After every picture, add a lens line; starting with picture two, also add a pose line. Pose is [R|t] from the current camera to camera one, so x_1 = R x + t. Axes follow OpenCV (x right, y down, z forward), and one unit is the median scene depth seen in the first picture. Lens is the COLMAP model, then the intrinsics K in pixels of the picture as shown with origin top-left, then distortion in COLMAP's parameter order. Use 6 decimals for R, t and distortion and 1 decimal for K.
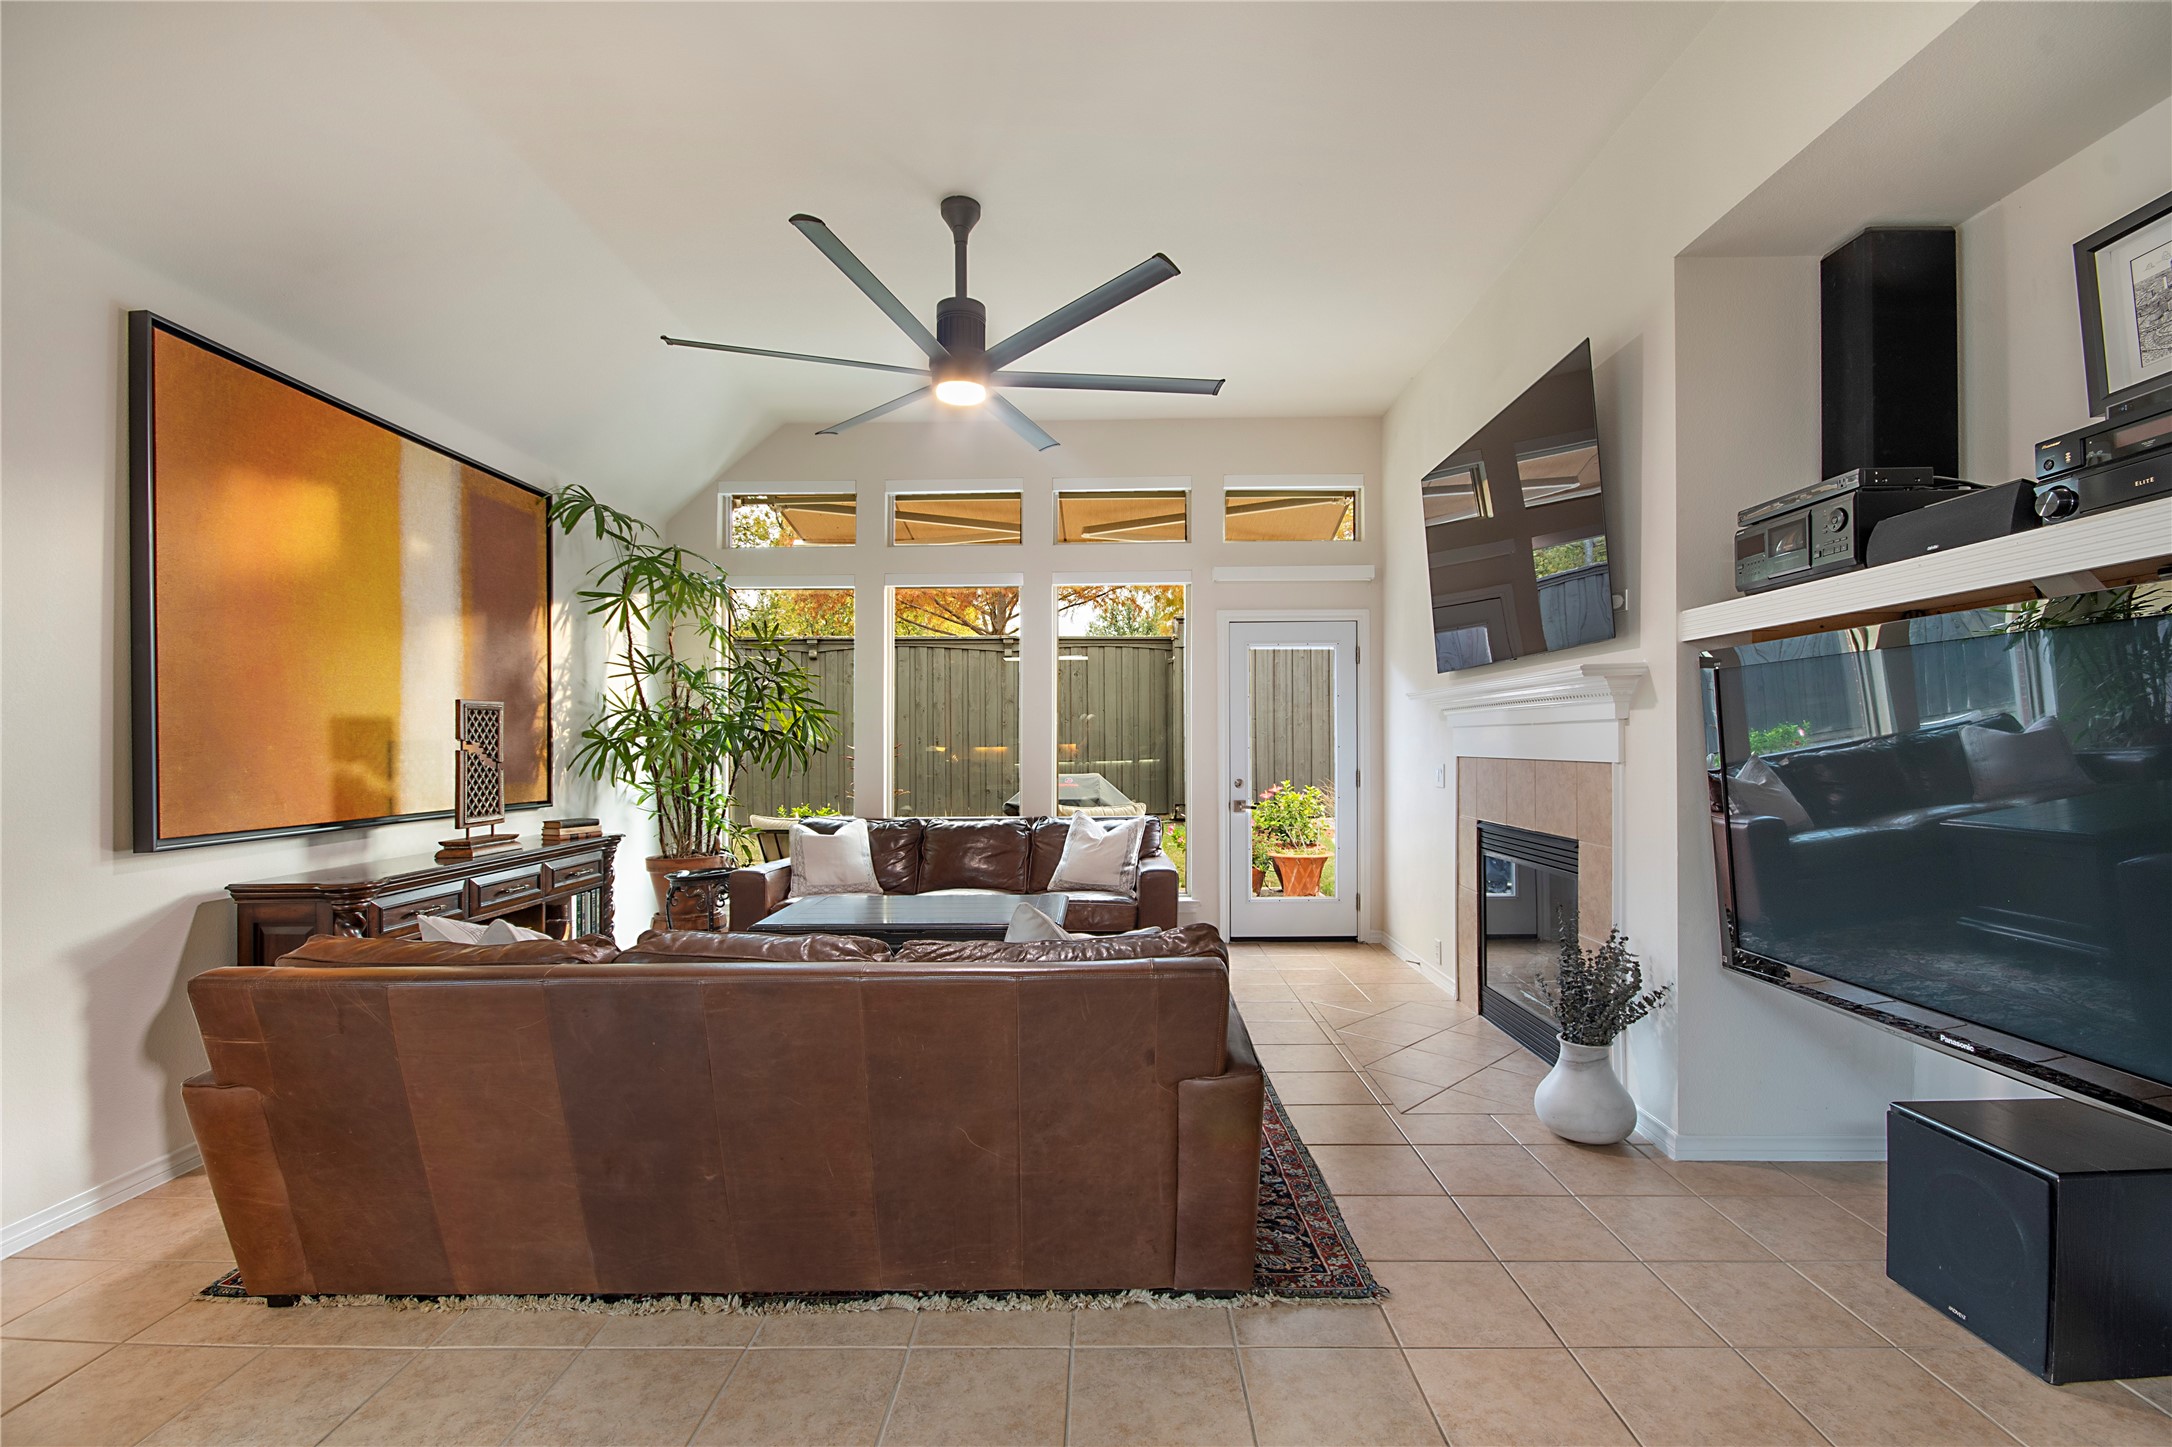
lens RADIAL K [[962.6, 0, 1091.5], [0, 962.6, 745.0], [0, 0, 1]] dist [0.002182, -0.005402]
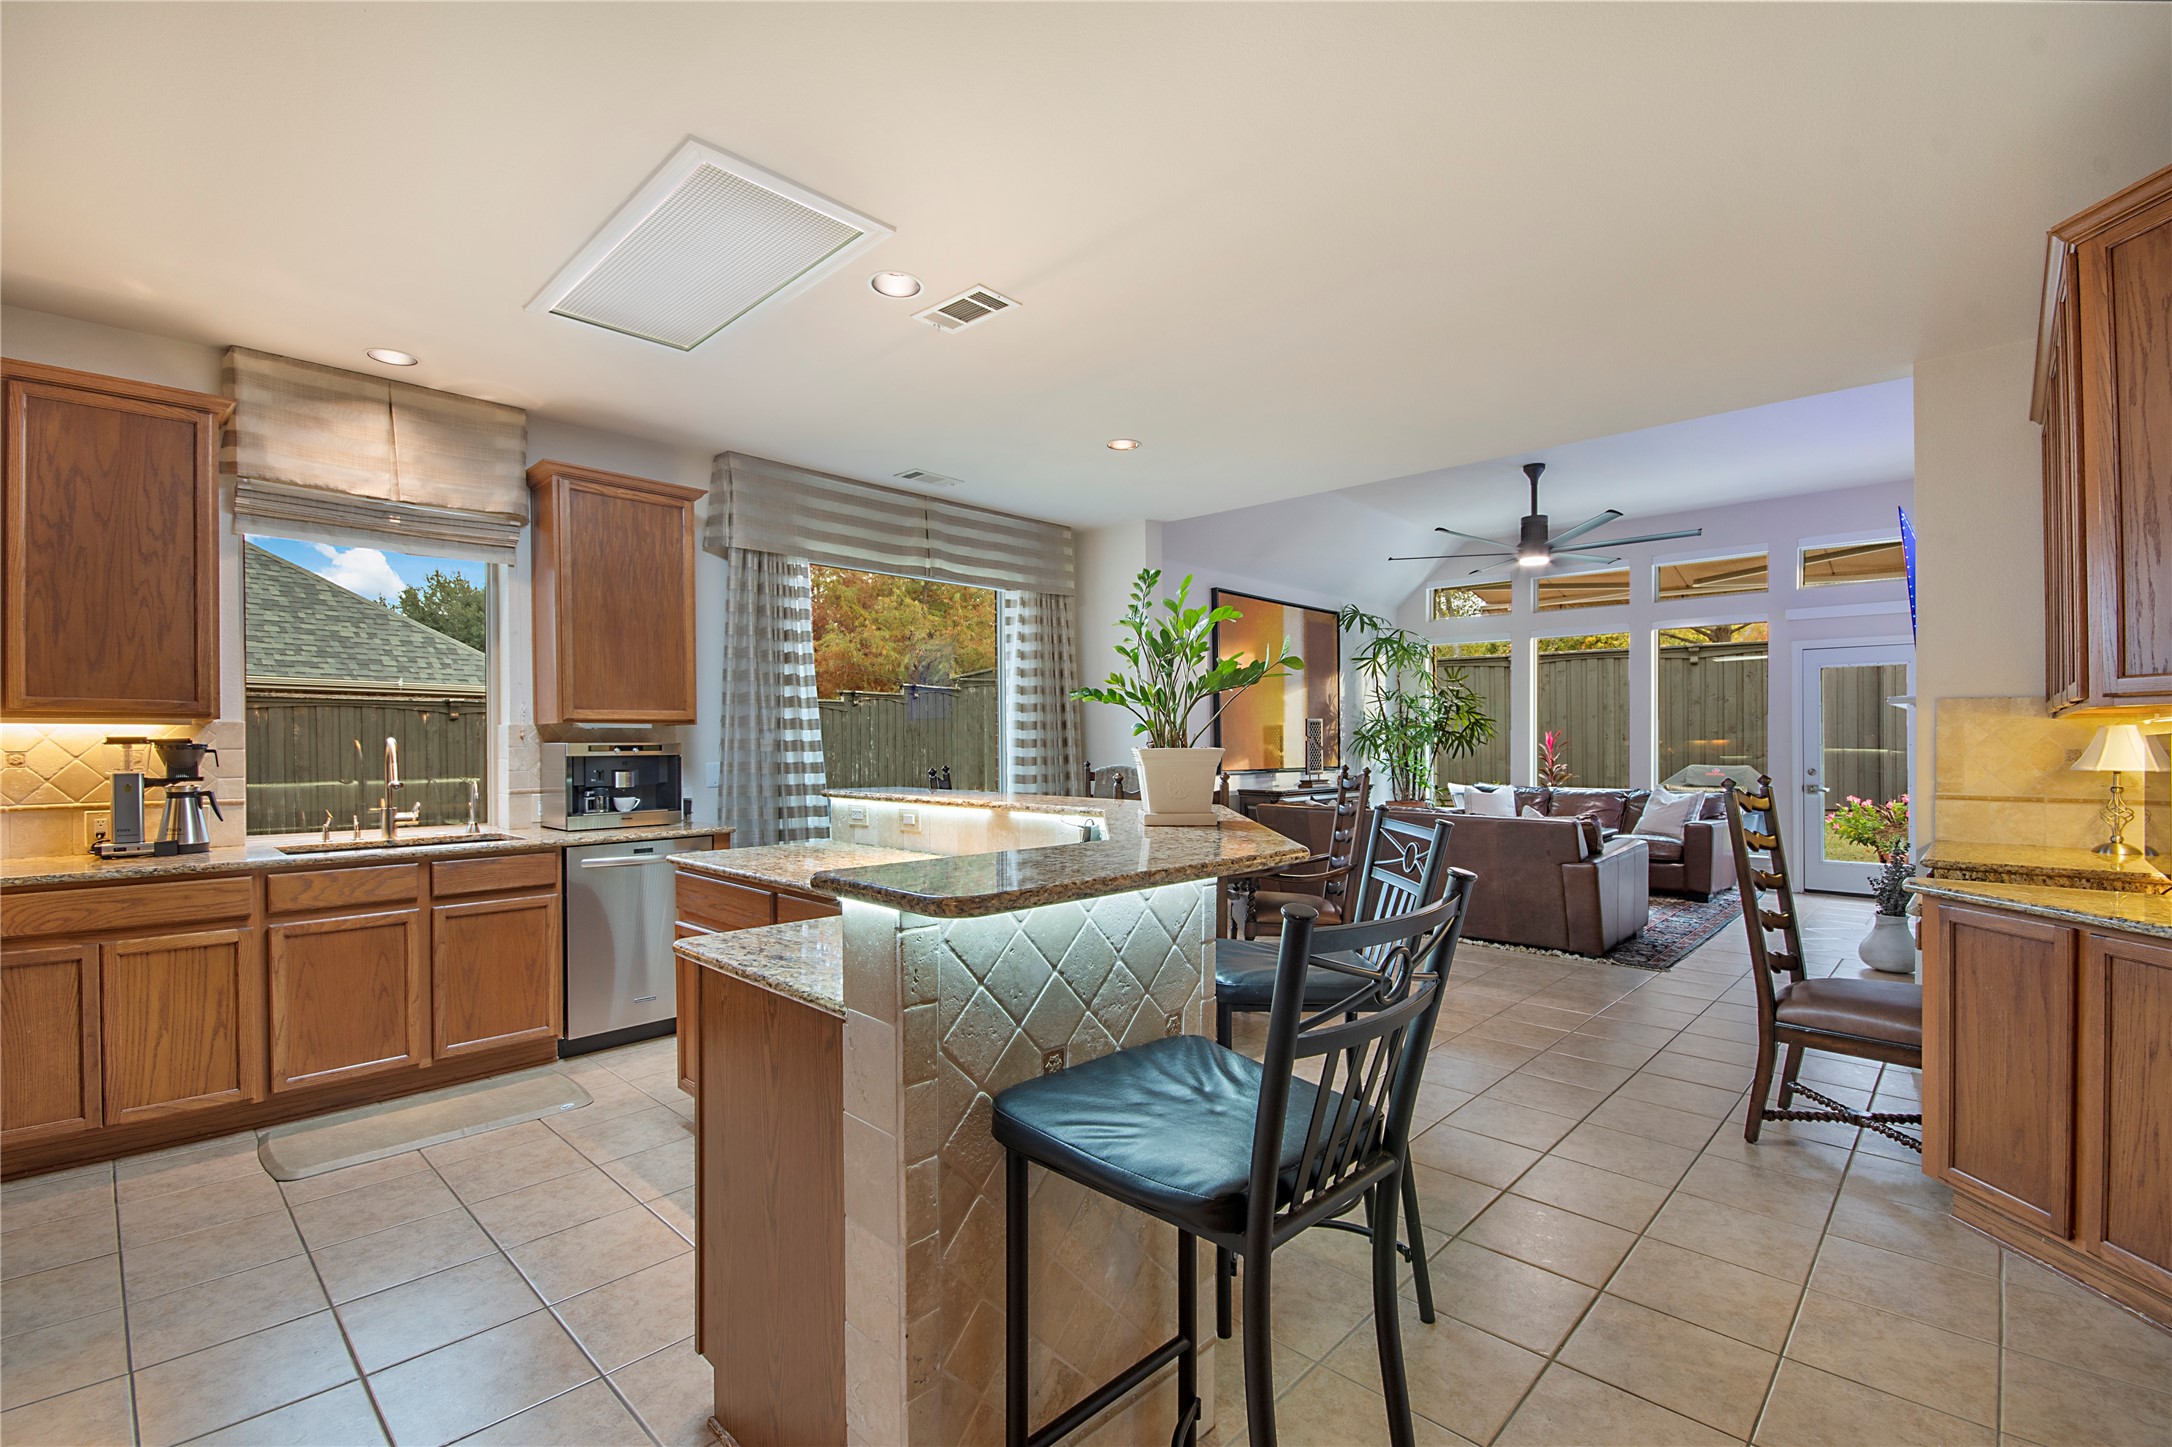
lens RADIAL K [[962.6, 0, 1089.5], [0, 962.6, 747.8], [0, 0, 1]] dist [0.002182, -0.005402]
pose [[0.739179, 0.012871, -0.673386, 0.507859], [-0.006564, 0.999908, 0.011906, -0.003138], [0.673477, -0.004381, 0.739195, -1.048264]]
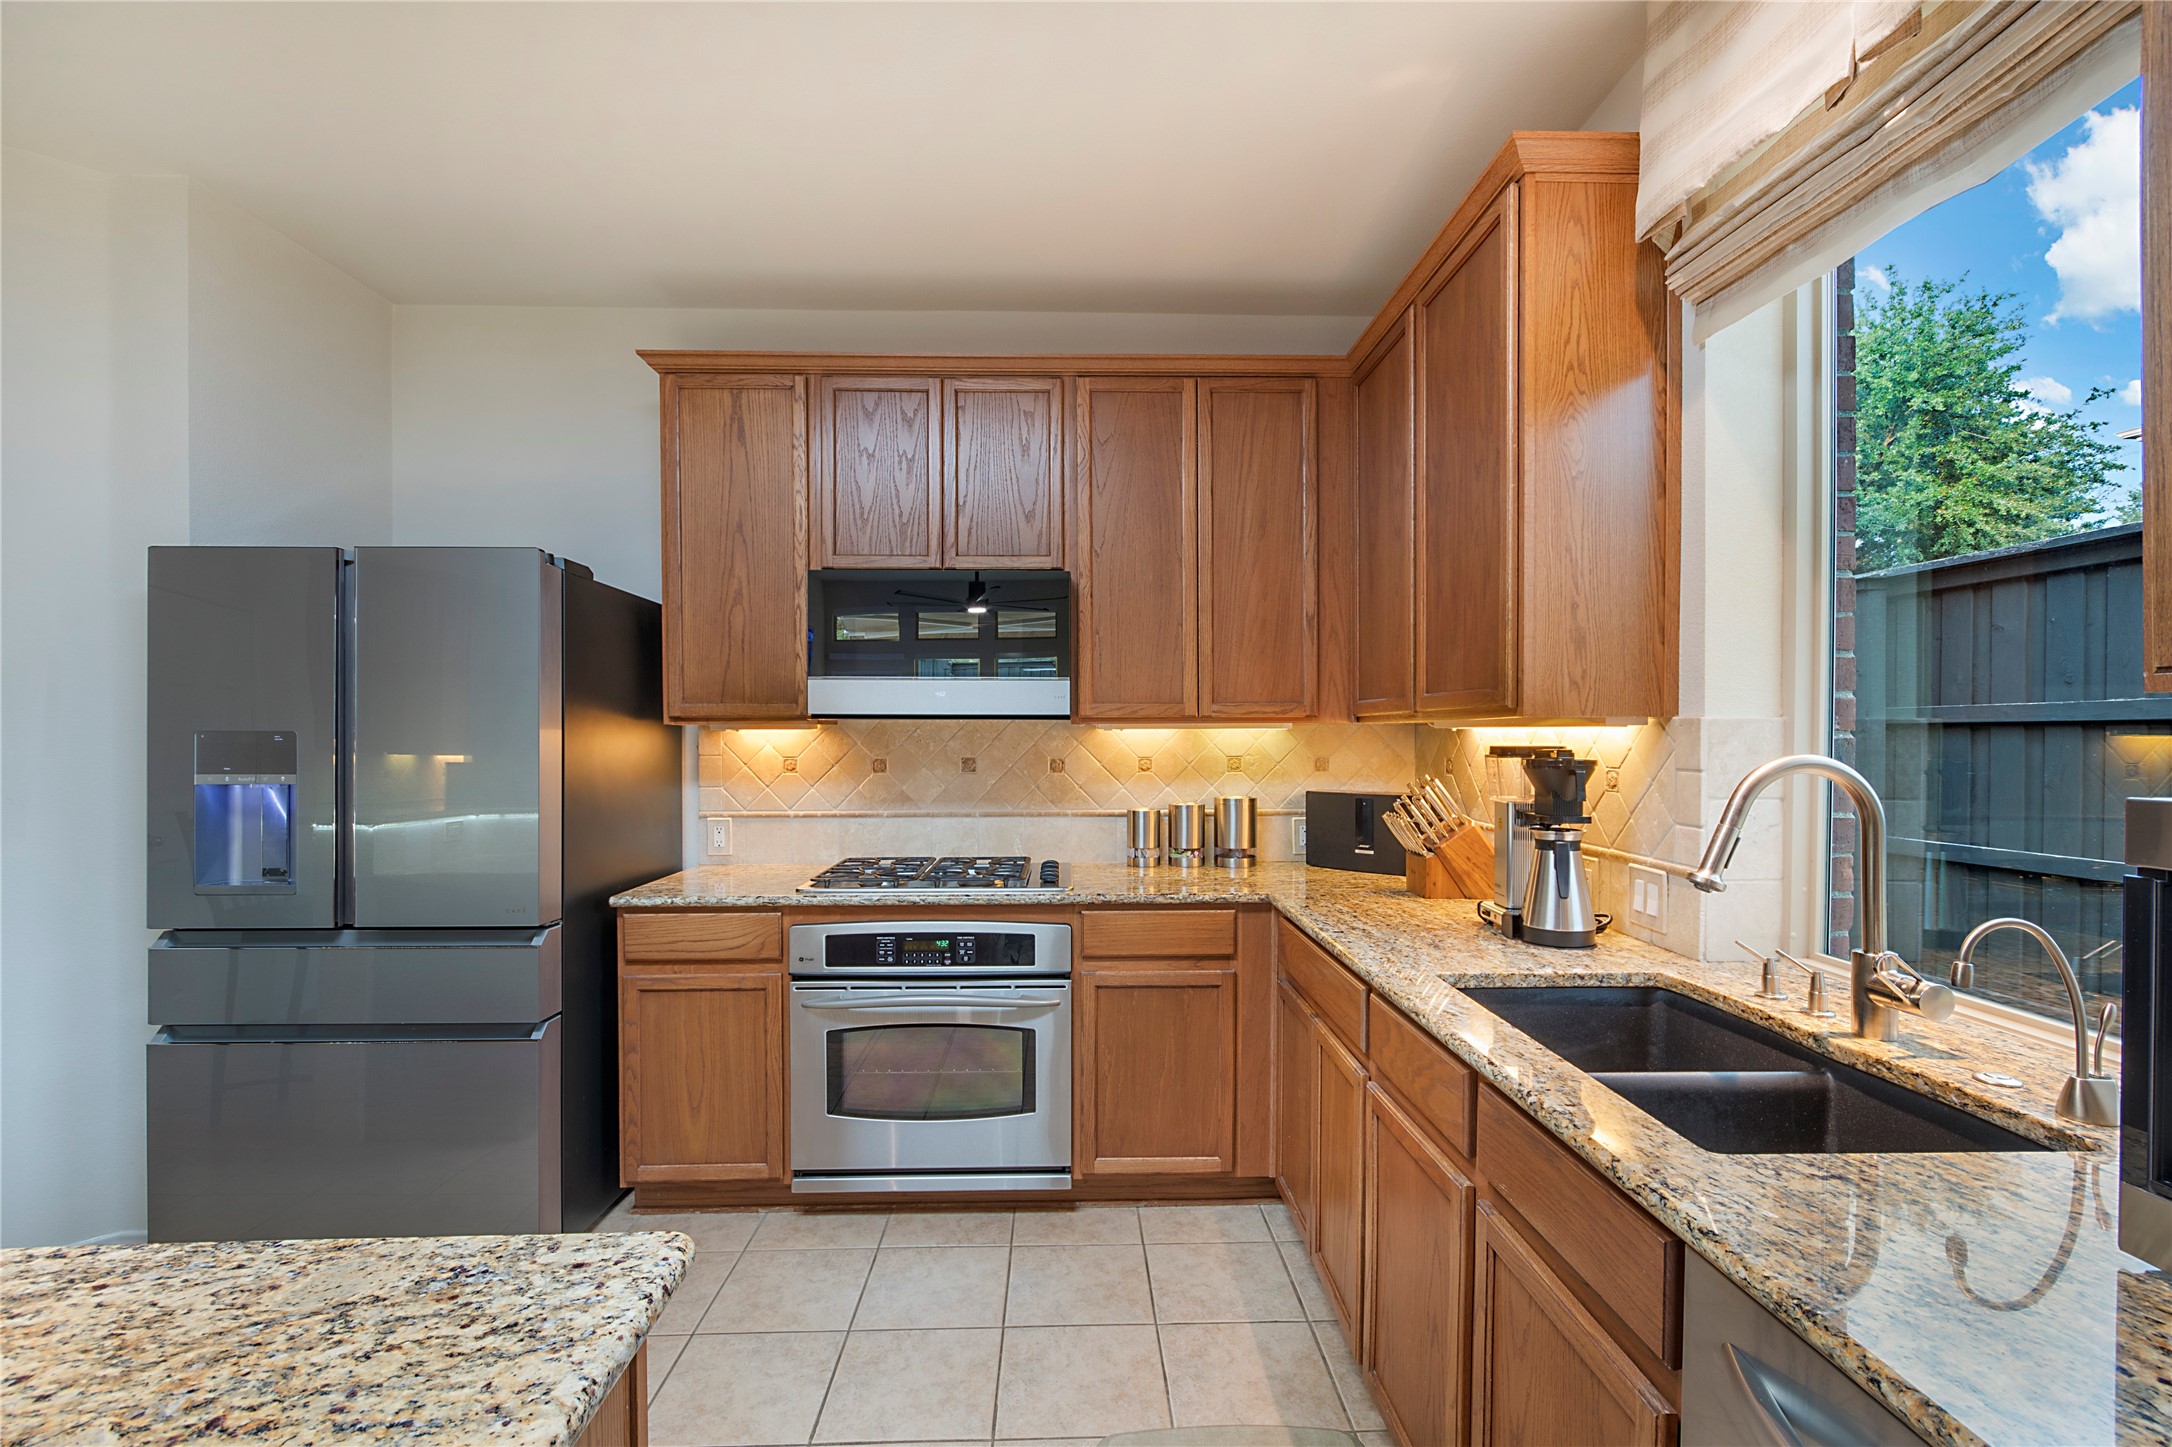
lens RADIAL K [[962.6, 0, 1099.9], [0, 962.6, 737.3], [0, 0, 1]] dist [0.002182, -0.005402]
pose [[-0.998939, 0.012166, -0.044422, -0.442321], [0.011864, 0.999905, 0.007061, -0.009233], [0.044504, 0.006527, -0.998988, -0.445102]]
